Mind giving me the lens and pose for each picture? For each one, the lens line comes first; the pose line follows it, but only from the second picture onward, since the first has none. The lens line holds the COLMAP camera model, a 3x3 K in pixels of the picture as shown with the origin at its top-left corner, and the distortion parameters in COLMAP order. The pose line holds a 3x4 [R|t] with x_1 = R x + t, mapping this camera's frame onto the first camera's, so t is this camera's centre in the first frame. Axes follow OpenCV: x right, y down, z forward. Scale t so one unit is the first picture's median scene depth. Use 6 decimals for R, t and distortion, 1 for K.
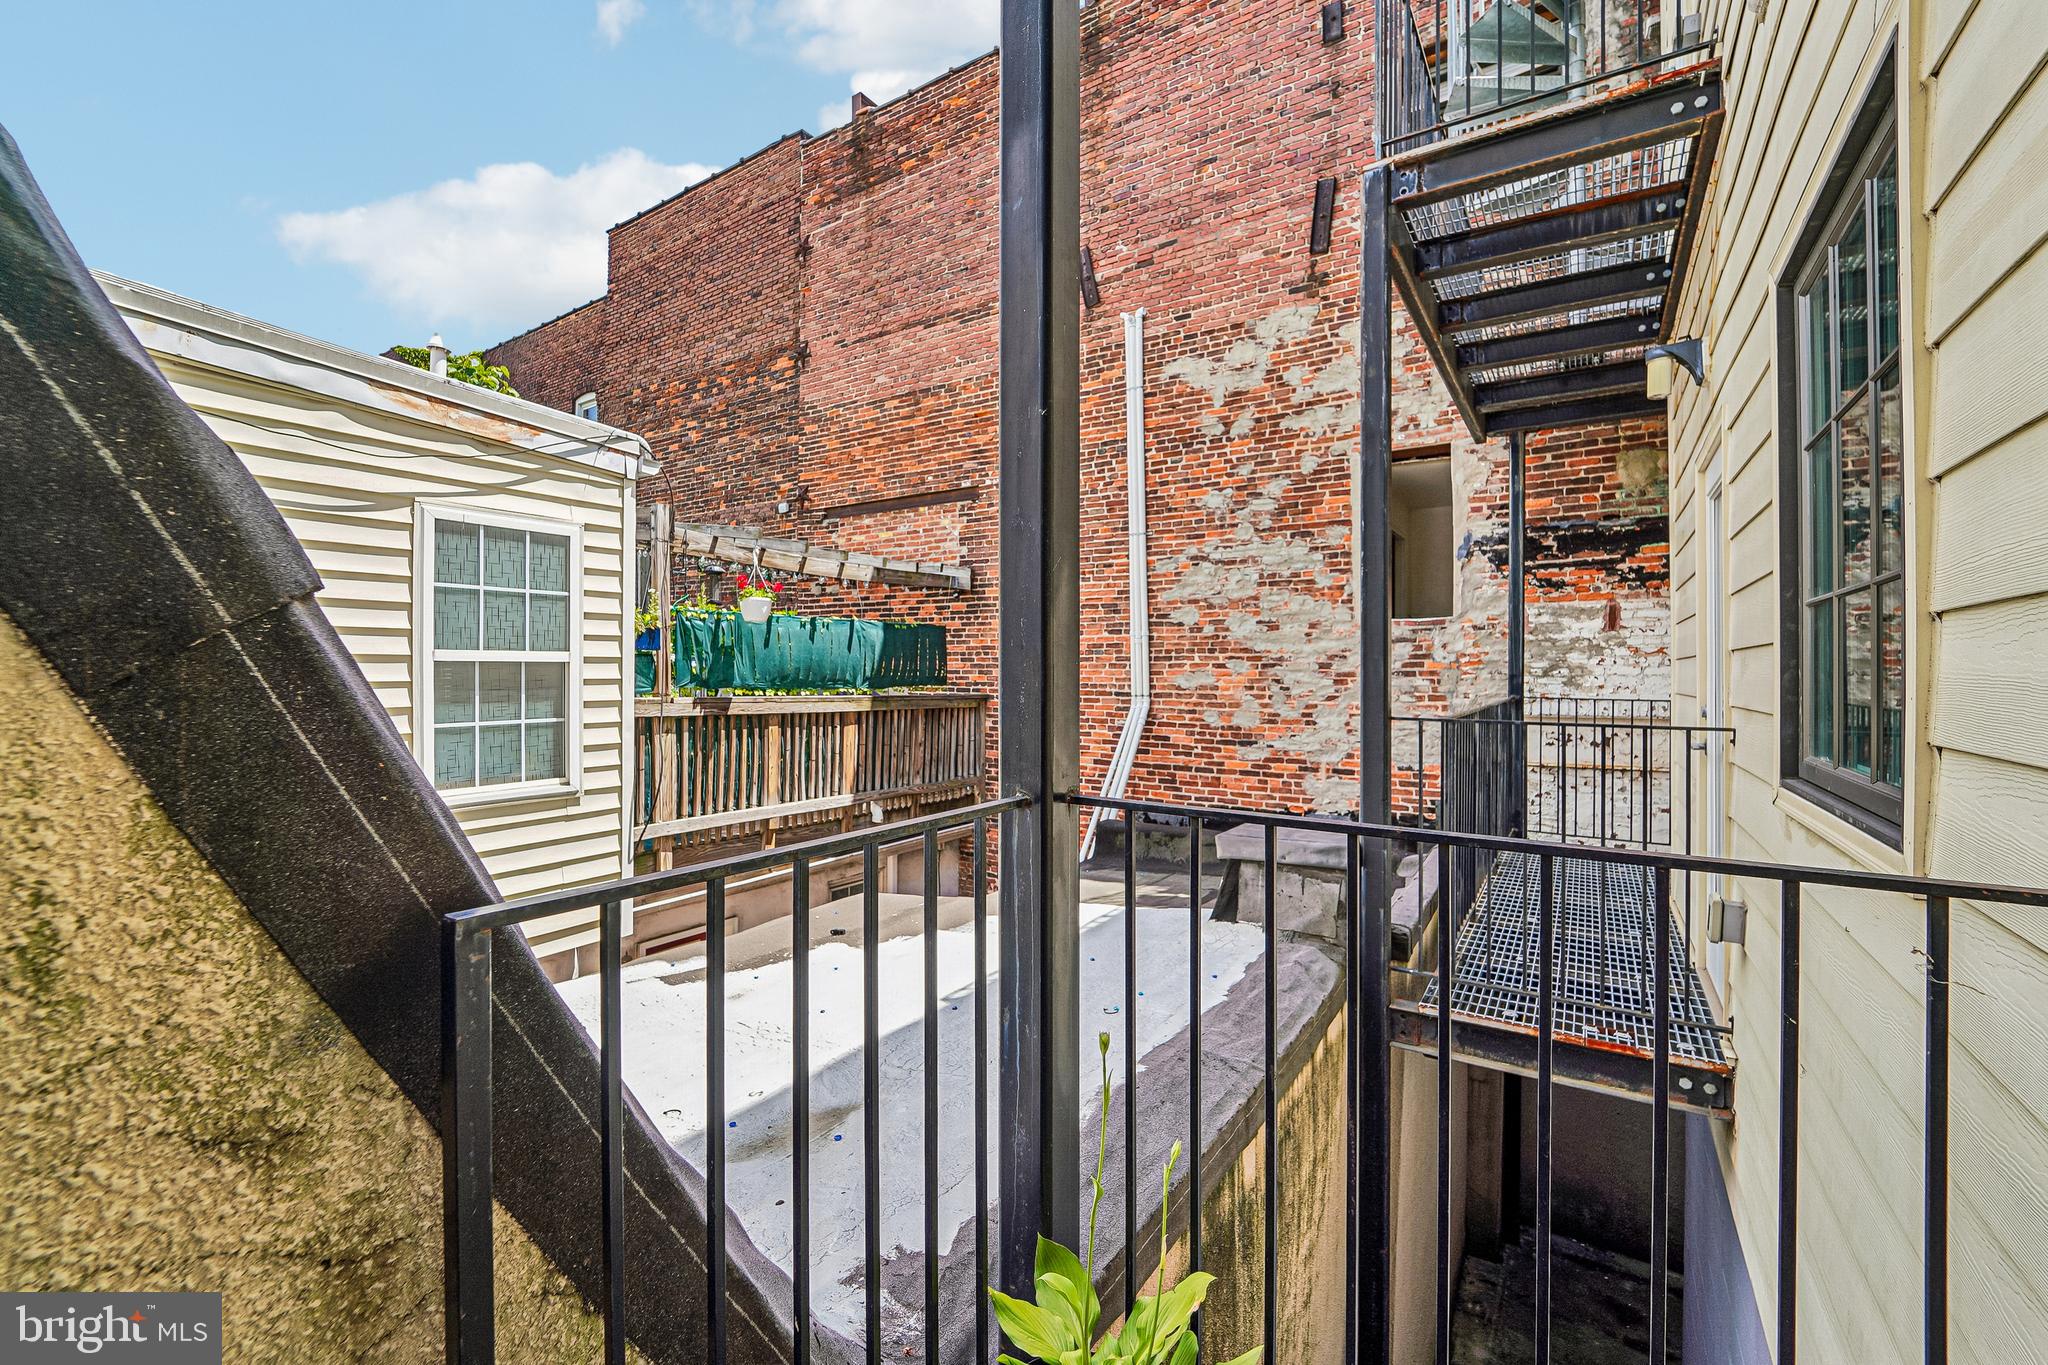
lens RADIAL K [[838.8, 0, 1028.9], [0, 838.8, 671.6], [0, 0, 1]] dist [-0.009800, -0.000599]
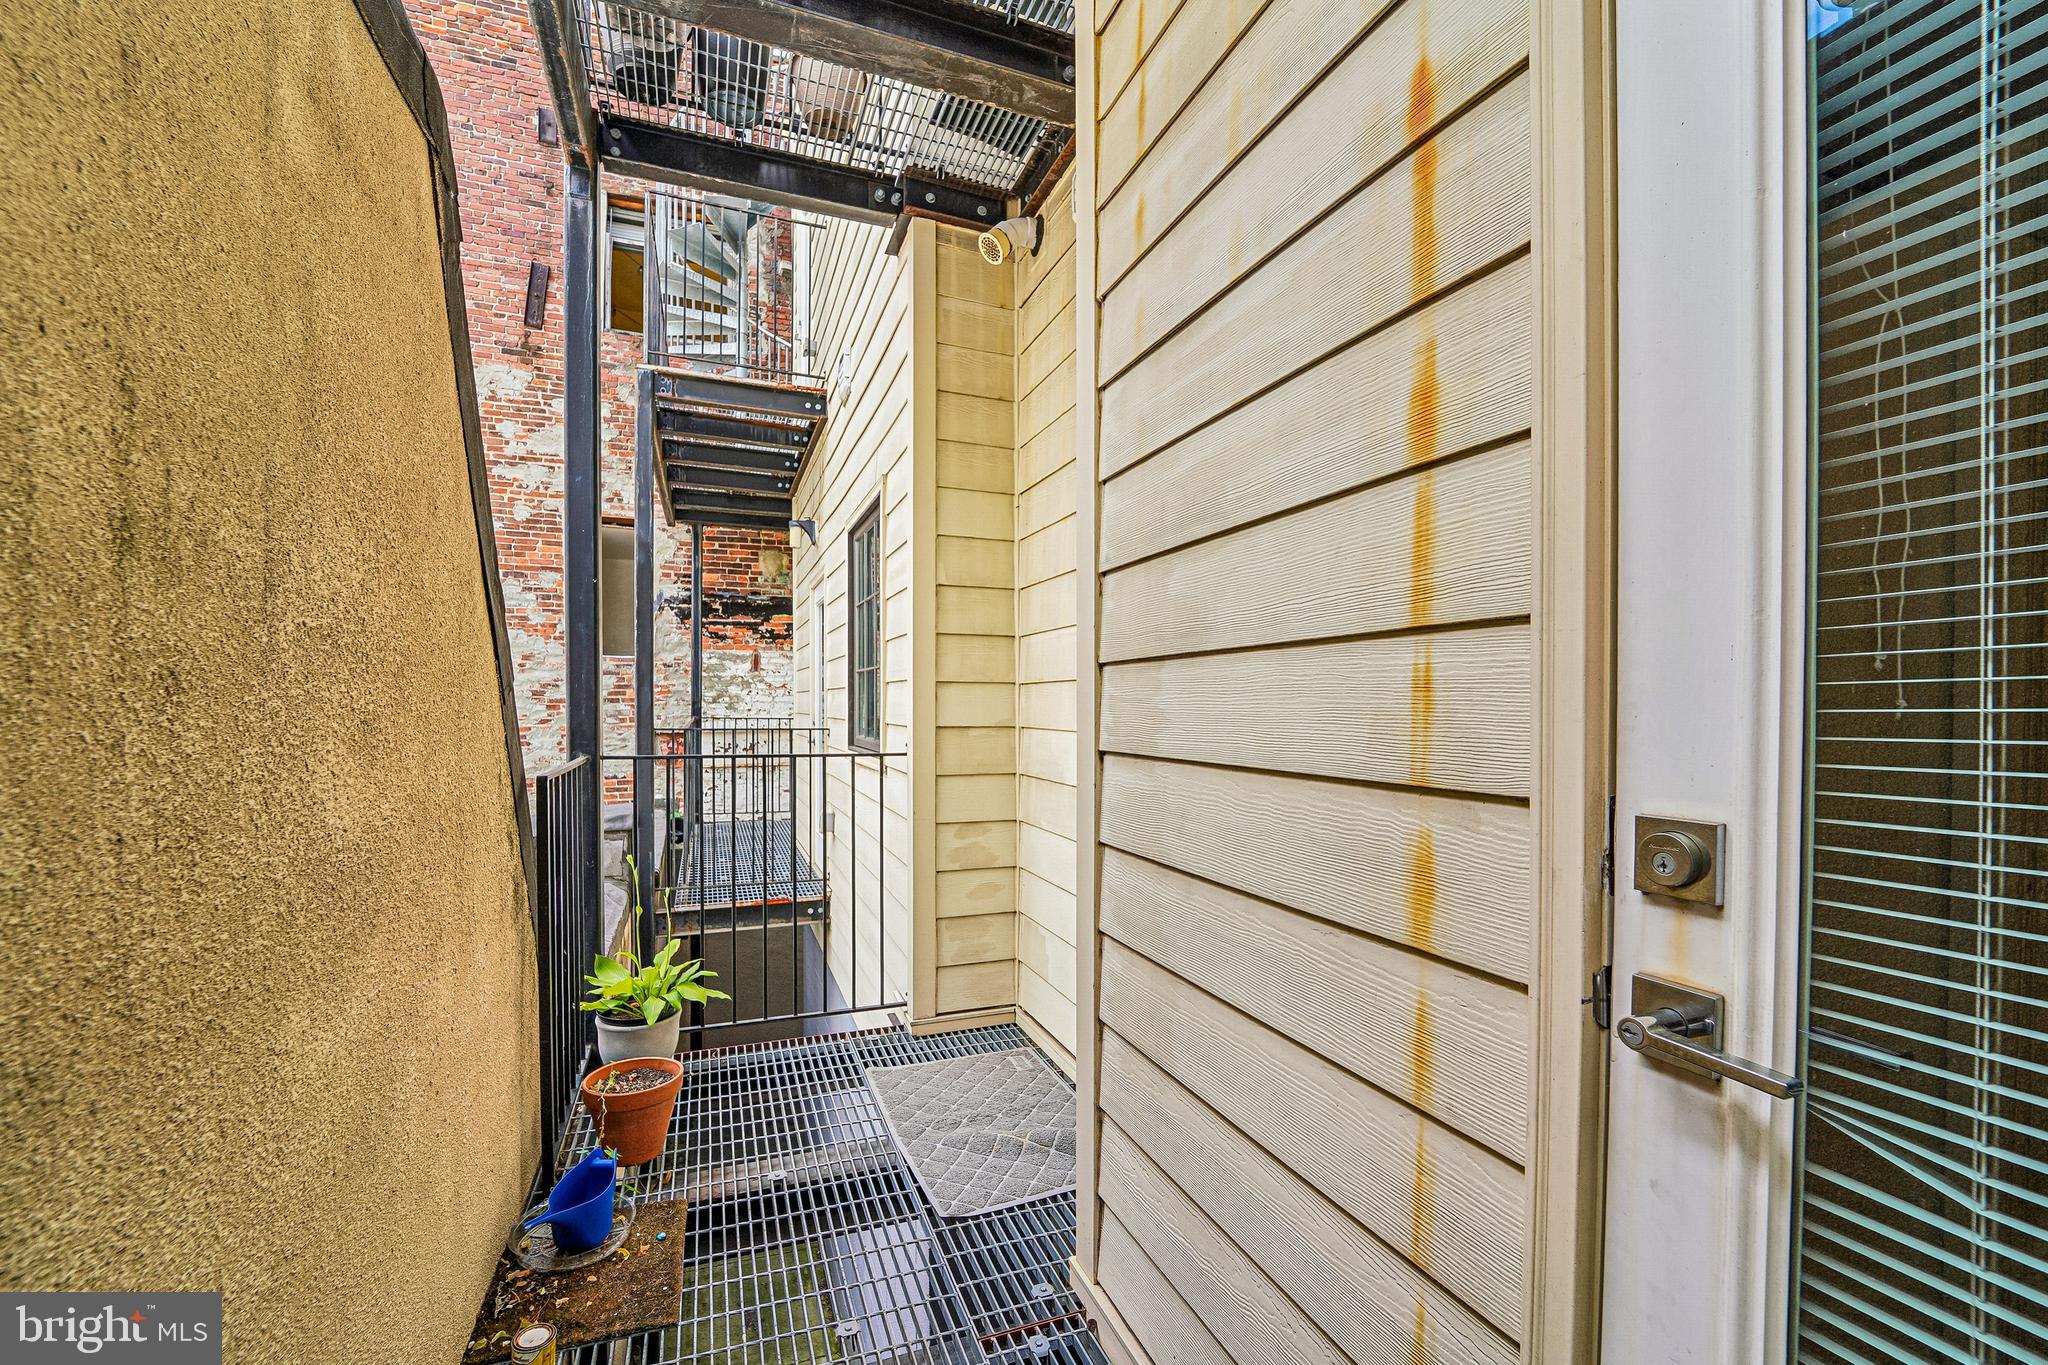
lens RADIAL K [[838.8, 0, 1030.9], [0, 838.8, 715.7], [0, 0, 1]] dist [-0.009800, -0.000599]
pose [[0.576212, -0.011350, 0.817221, -0.191177], [-0.005949, 0.999819, 0.018081, -0.000816], [-0.817278, -0.015280, 0.576040, -0.204622]]
